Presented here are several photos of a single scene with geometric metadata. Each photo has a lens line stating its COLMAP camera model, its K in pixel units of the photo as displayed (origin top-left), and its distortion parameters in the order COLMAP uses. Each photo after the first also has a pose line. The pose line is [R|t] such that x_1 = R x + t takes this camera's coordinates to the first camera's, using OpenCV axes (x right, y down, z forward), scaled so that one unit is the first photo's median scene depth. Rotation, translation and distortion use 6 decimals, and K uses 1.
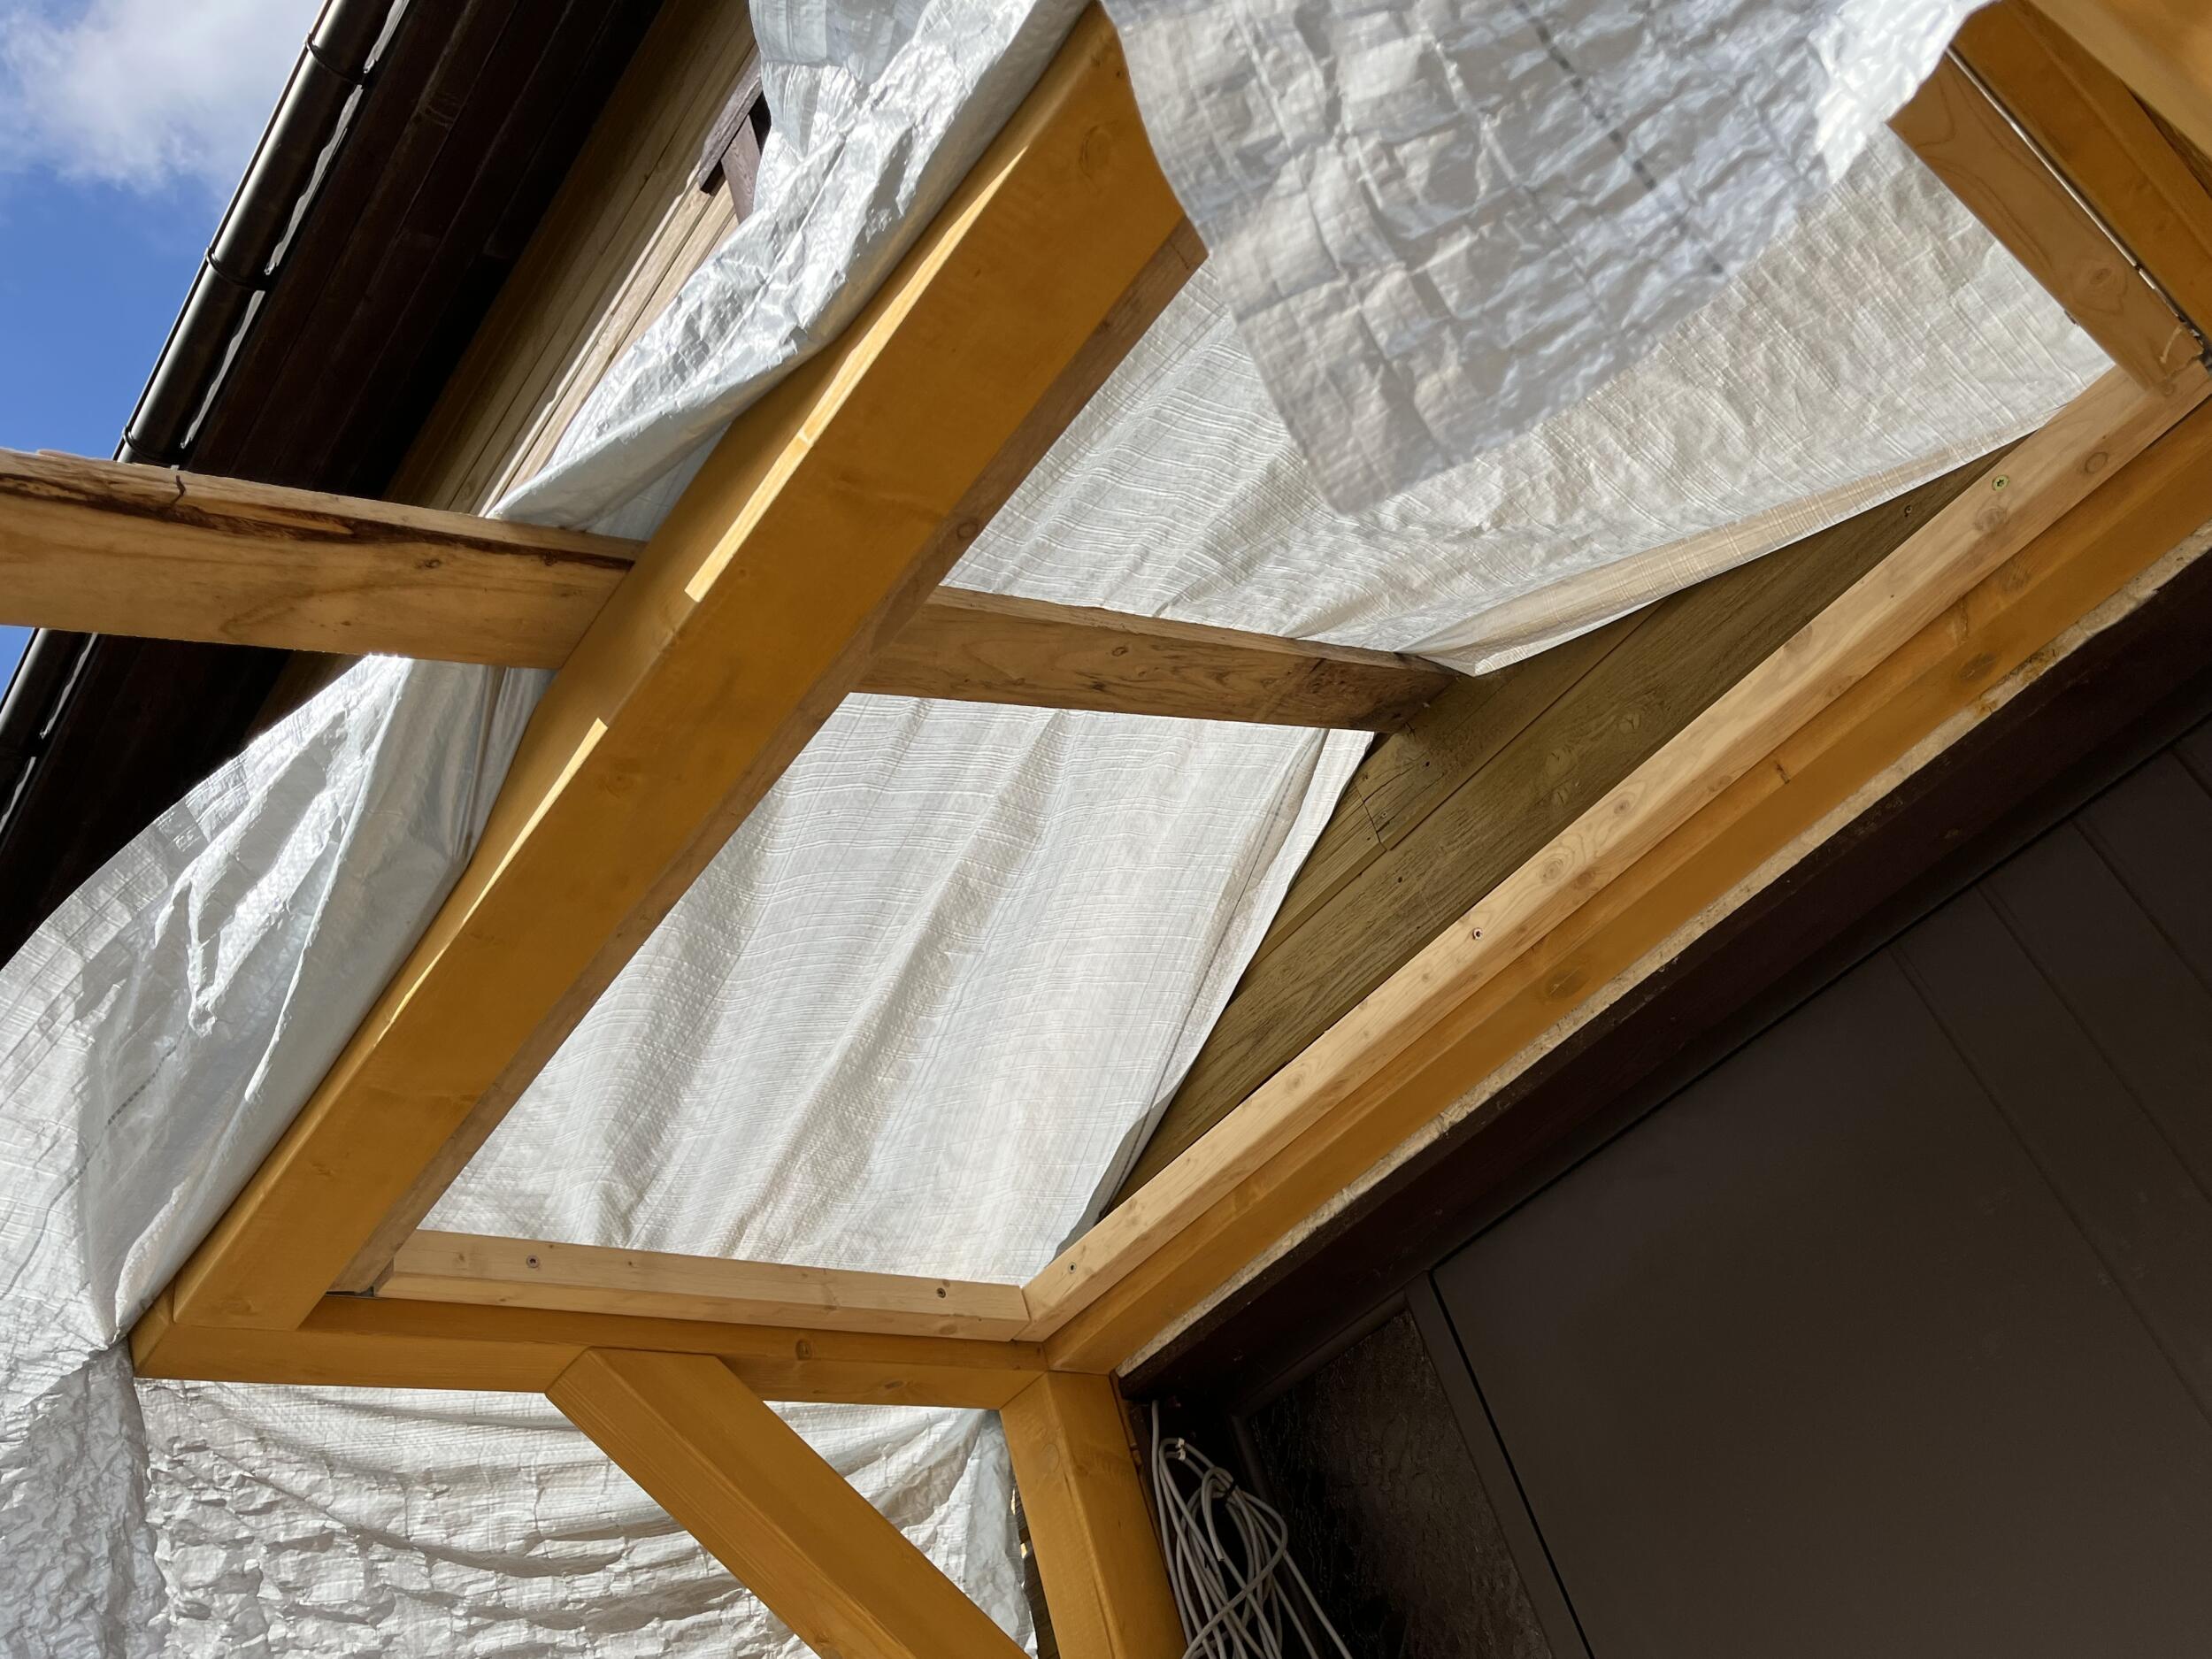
lens RADIAL K [[1764.3, 0, 1103.1], [0, 1764.3, 817.7], [0, 0, 1]] dist [0.029910, 0.011471]
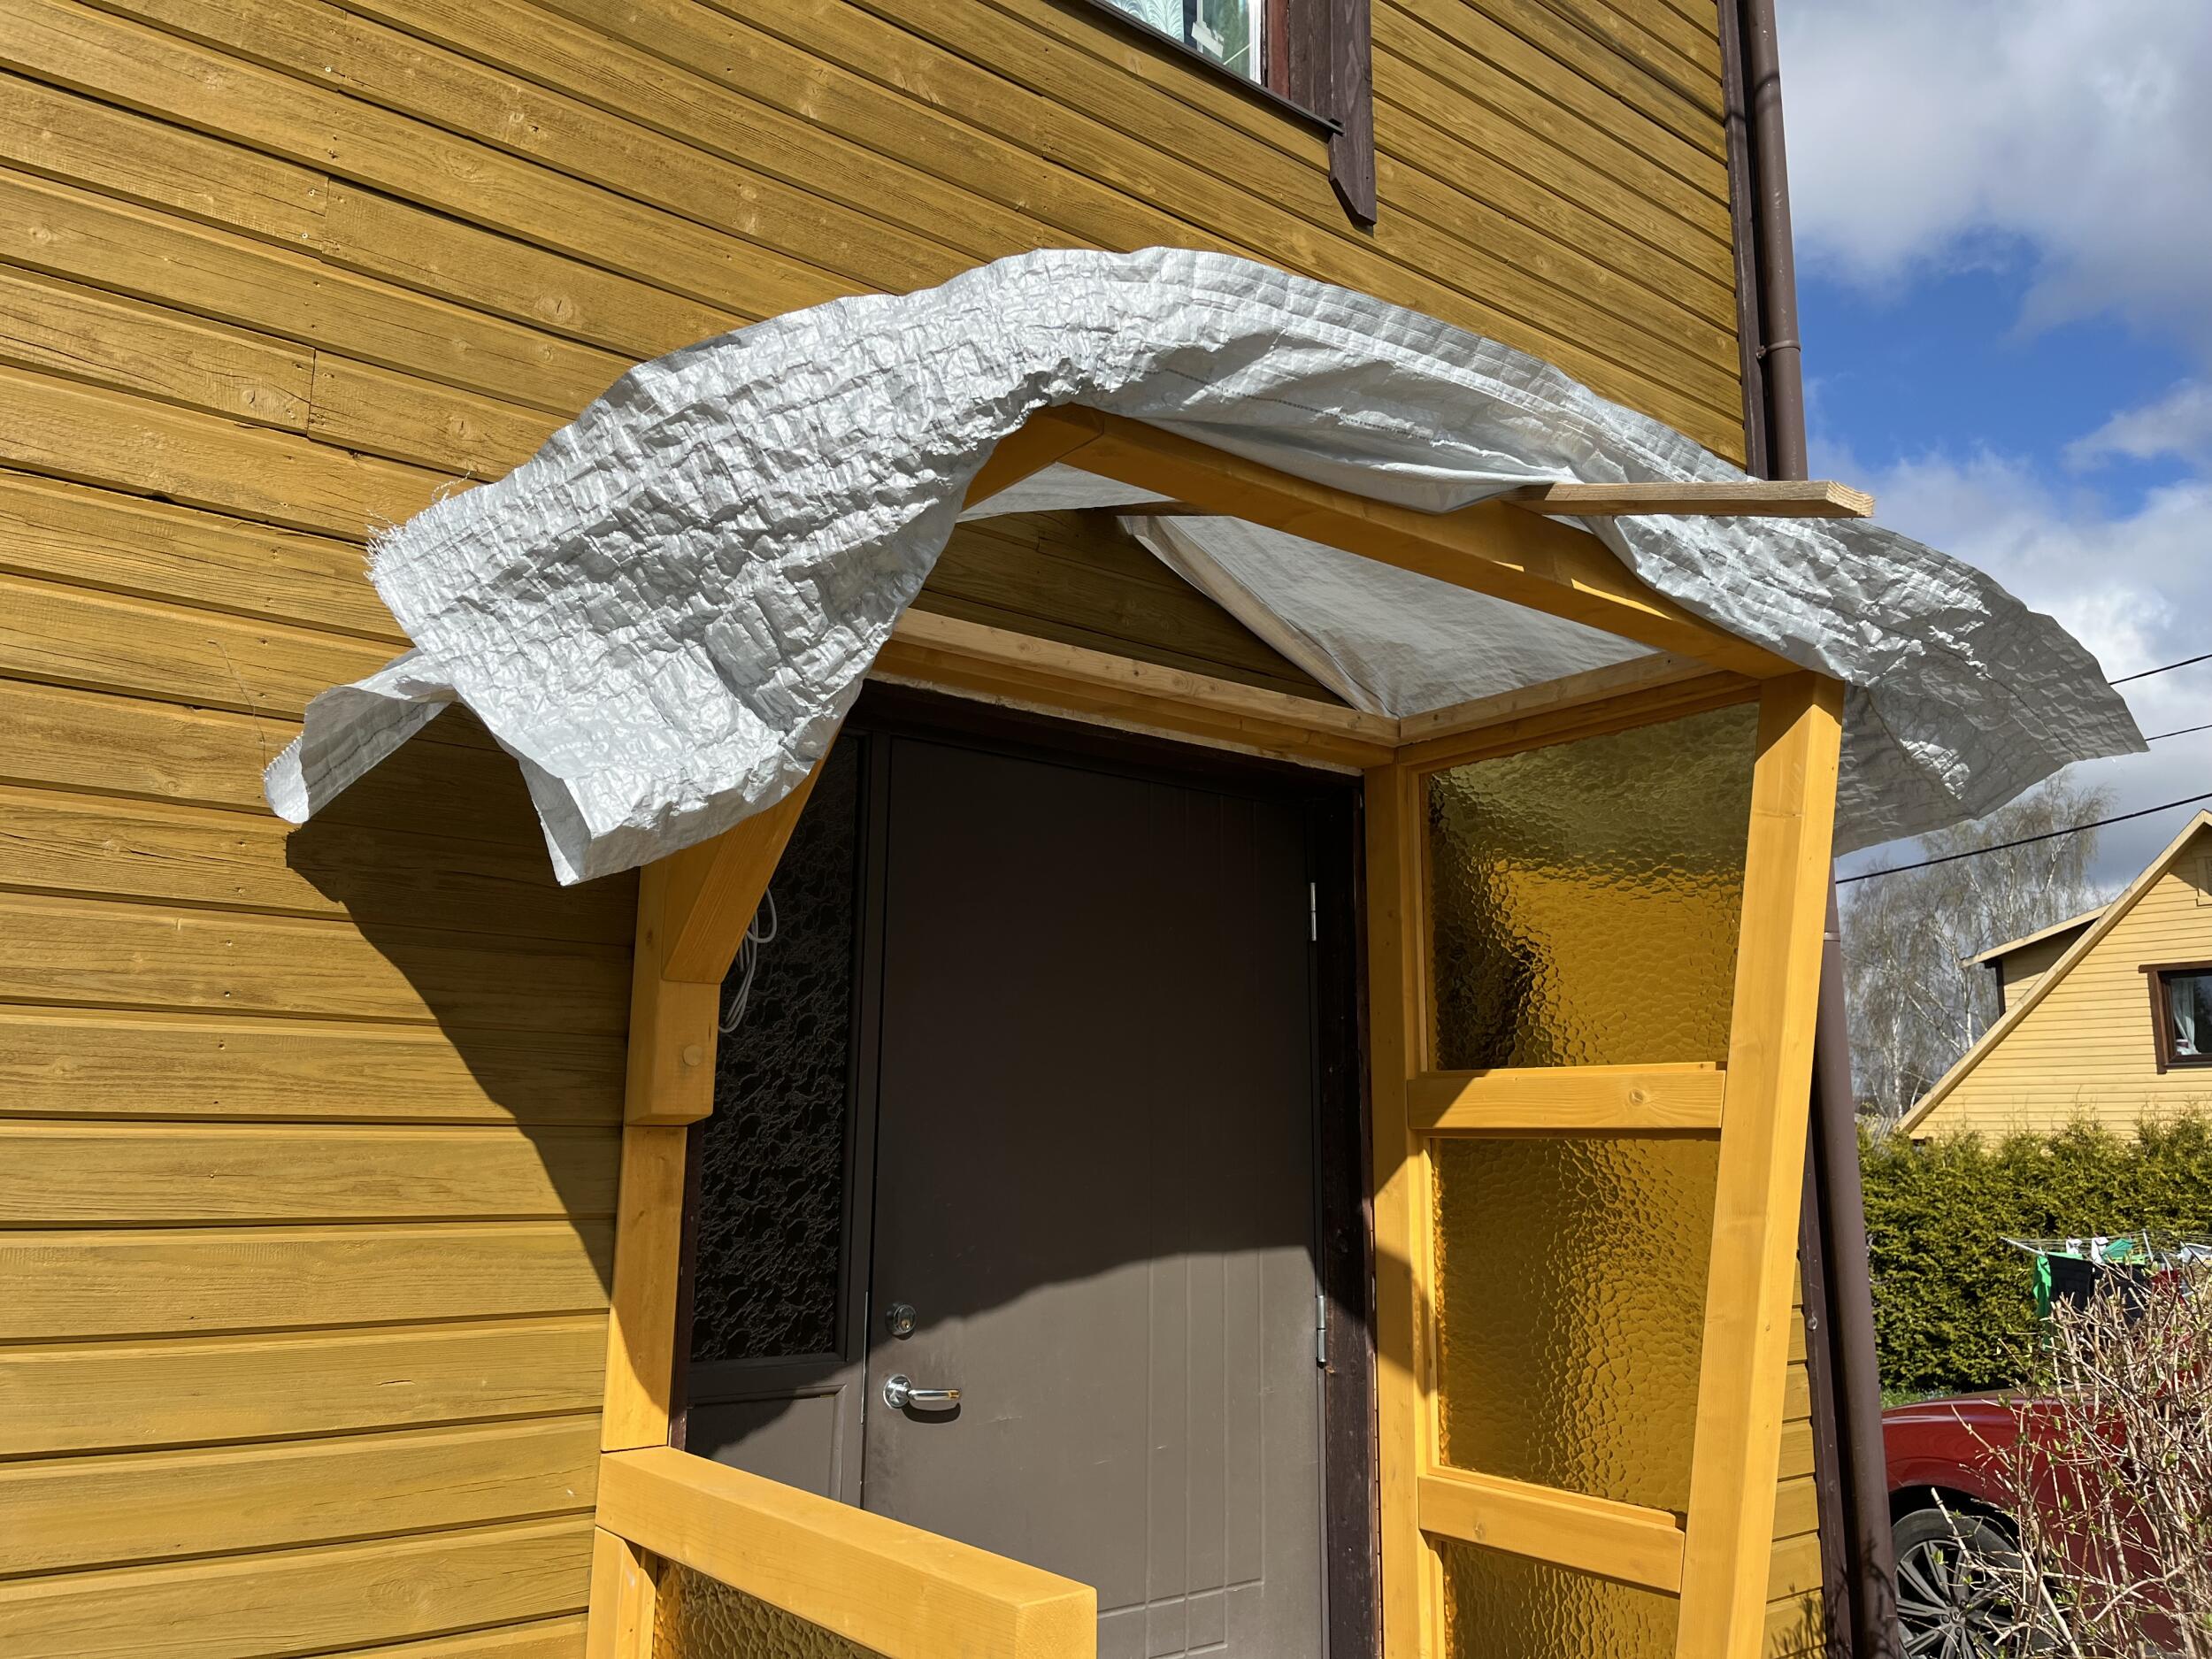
lens RADIAL K [[1679.5, 0, 1110.4], [0, 1679.5, 822.1], [0, 0, 1]] dist [0.042629, -0.049519]
pose [[0.010055, 0.449971, 0.892986, -1.268030], [-0.639473, 0.689444, -0.340207, 0.766620], [-0.768748, -0.567620, 0.294677, 0.355403]]
